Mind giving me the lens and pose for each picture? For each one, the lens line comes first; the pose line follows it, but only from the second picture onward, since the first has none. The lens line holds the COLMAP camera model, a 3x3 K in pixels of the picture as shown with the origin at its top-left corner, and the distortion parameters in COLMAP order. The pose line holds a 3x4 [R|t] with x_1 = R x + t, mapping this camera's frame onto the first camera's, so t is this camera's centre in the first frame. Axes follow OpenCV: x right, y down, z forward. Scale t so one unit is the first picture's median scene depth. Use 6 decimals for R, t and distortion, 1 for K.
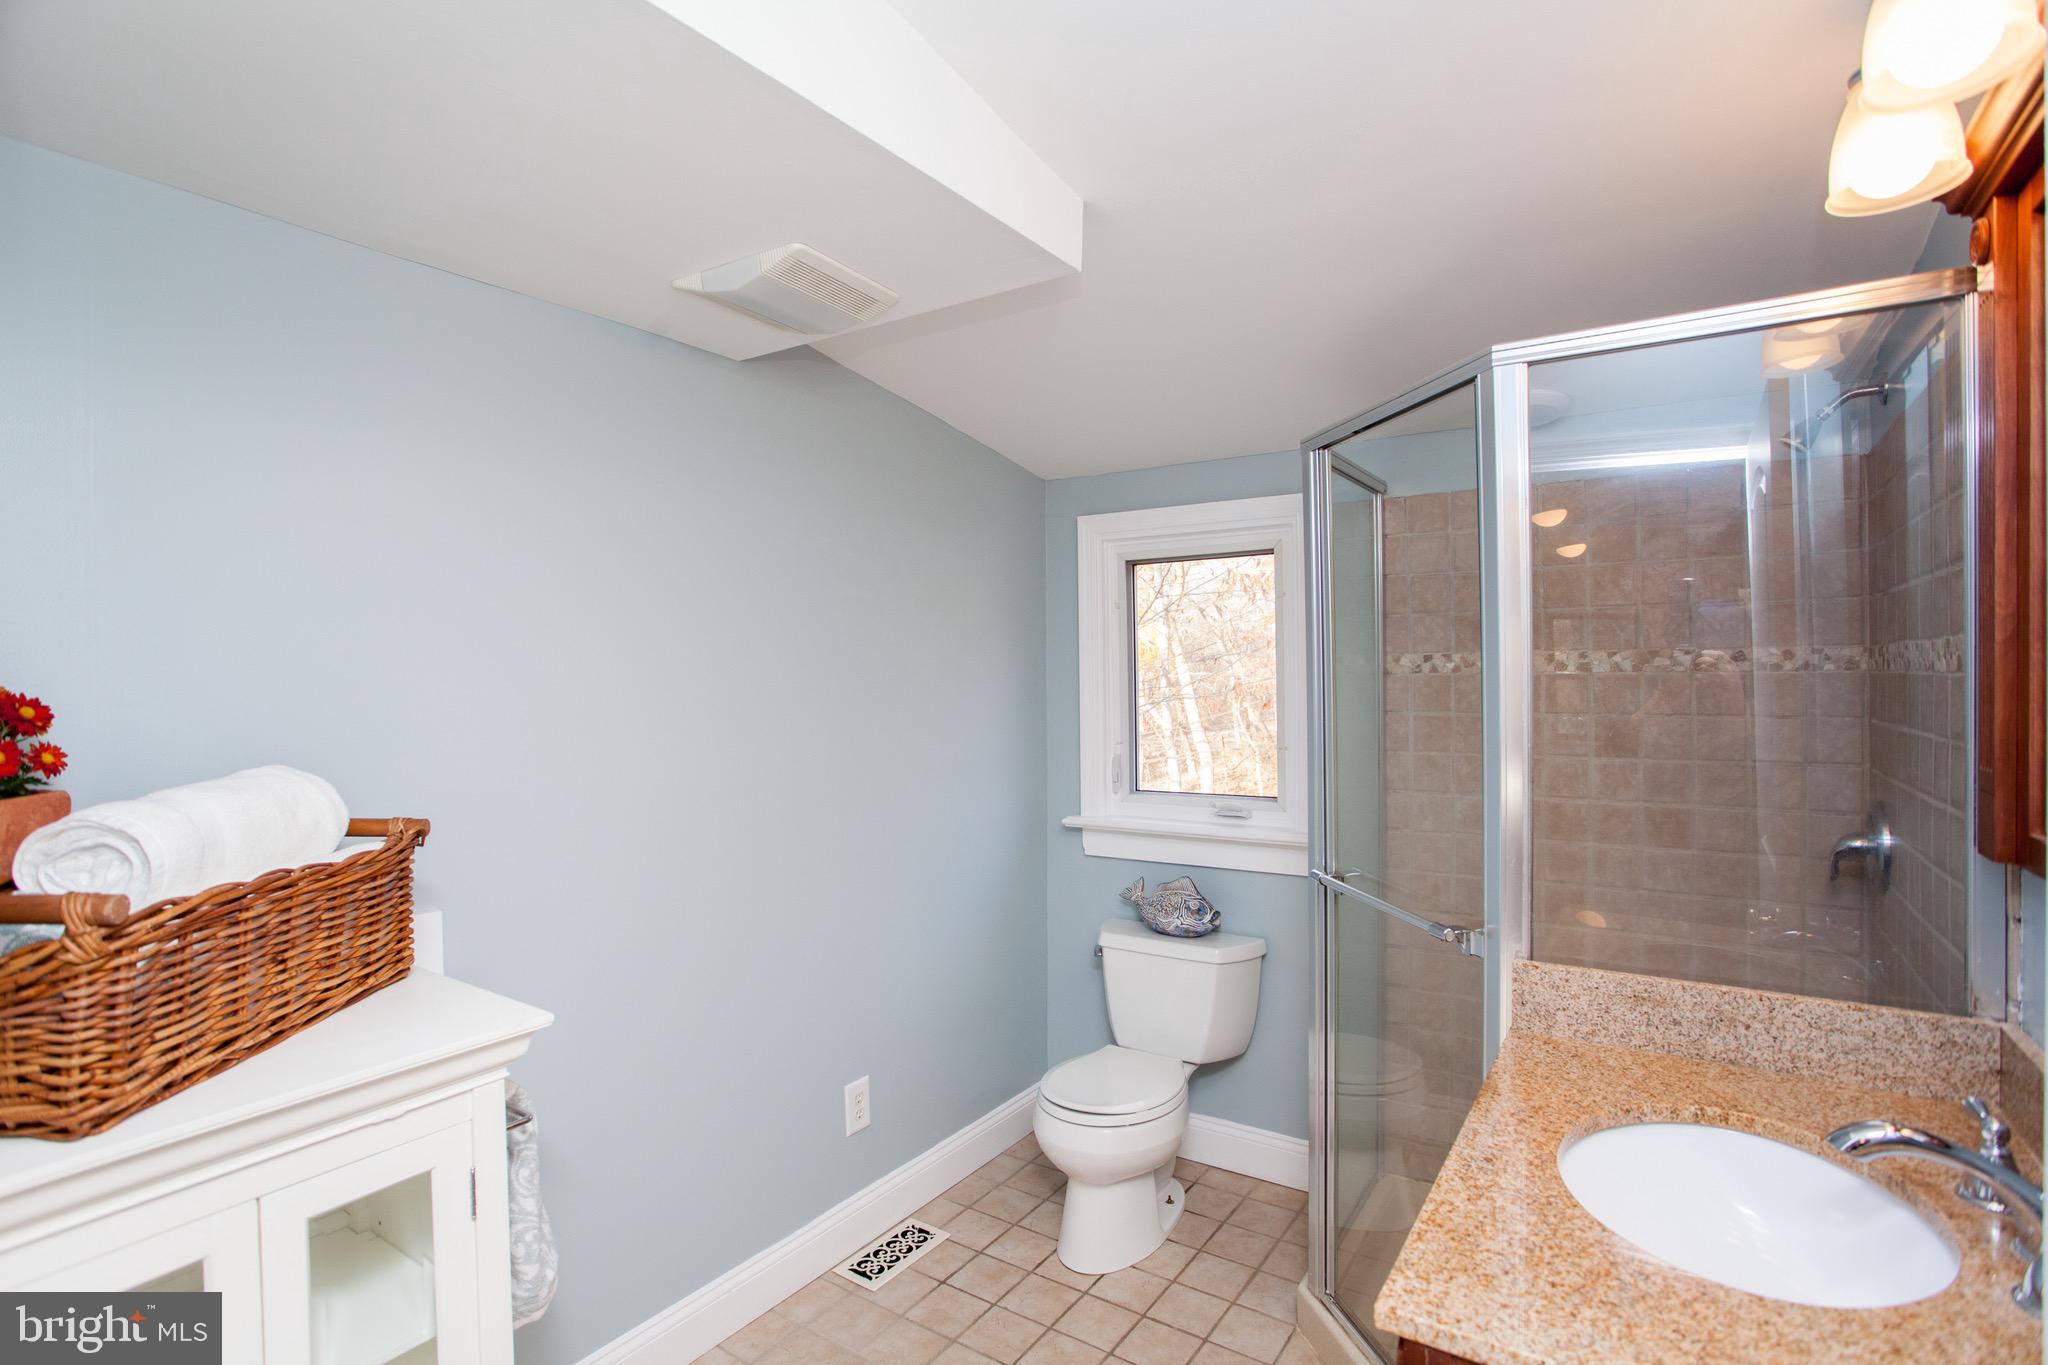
lens RADIAL K [[997.6, 0, 1017.8], [0, 997.6, 675.3], [0, 0, 1]] dist [-0.072047, 0.027408]
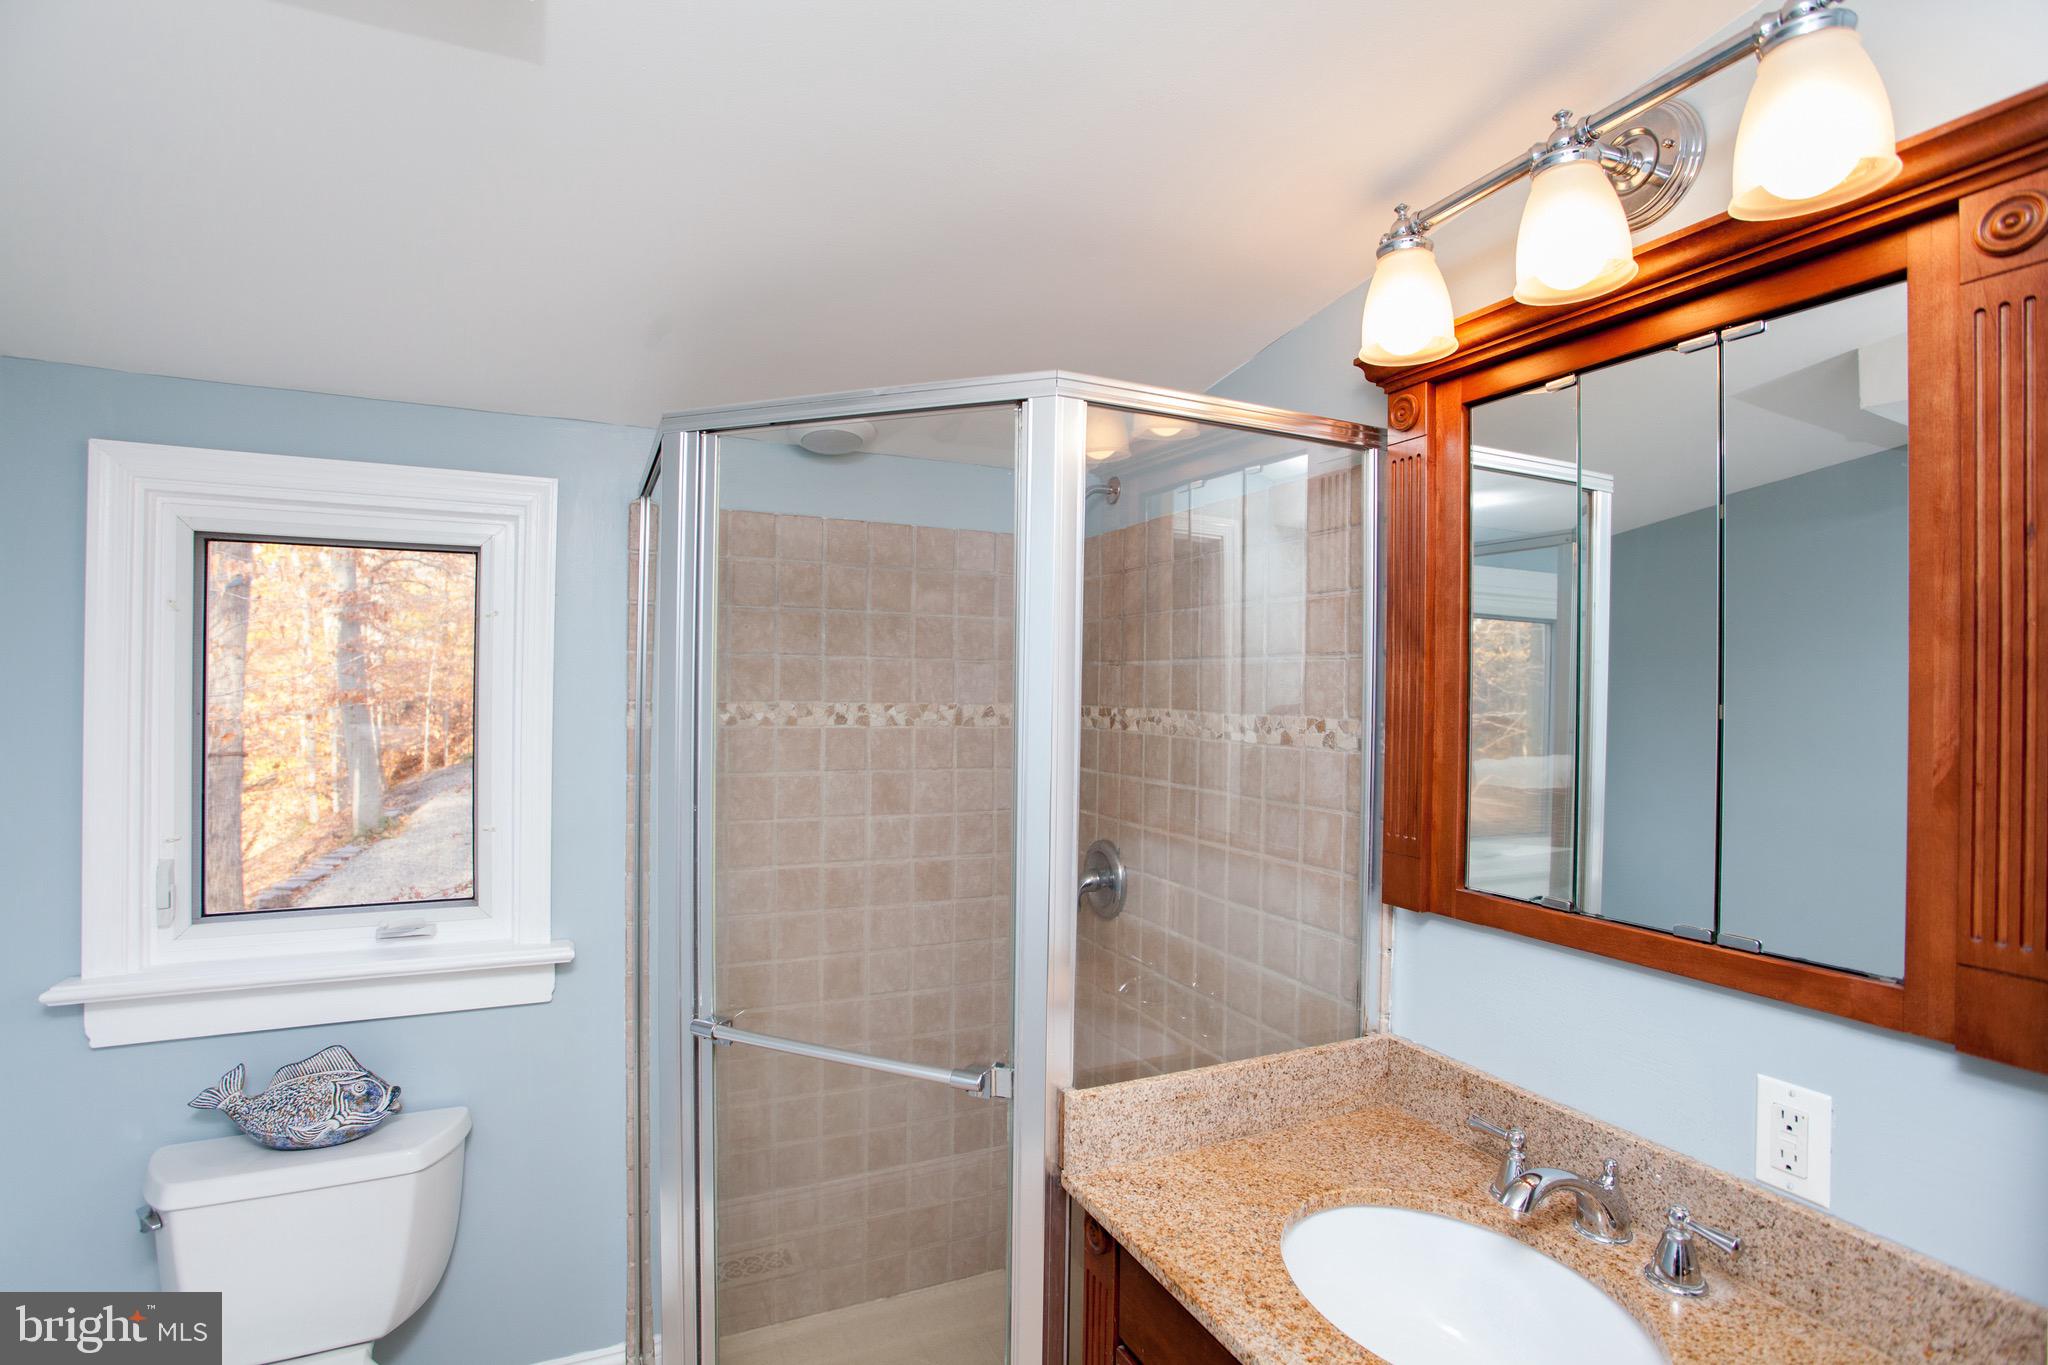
lens RADIAL K [[997.6, 0, 1033.8], [0, 997.6, 687.4], [0, 0, 1]] dist [-0.072047, 0.027408]
pose [[0.520892, 0.019204, 0.853407, -0.154223], [-0.016593, 0.999786, -0.012370, -0.031606], [-0.853461, -0.007717, 0.521099, 0.366065]]
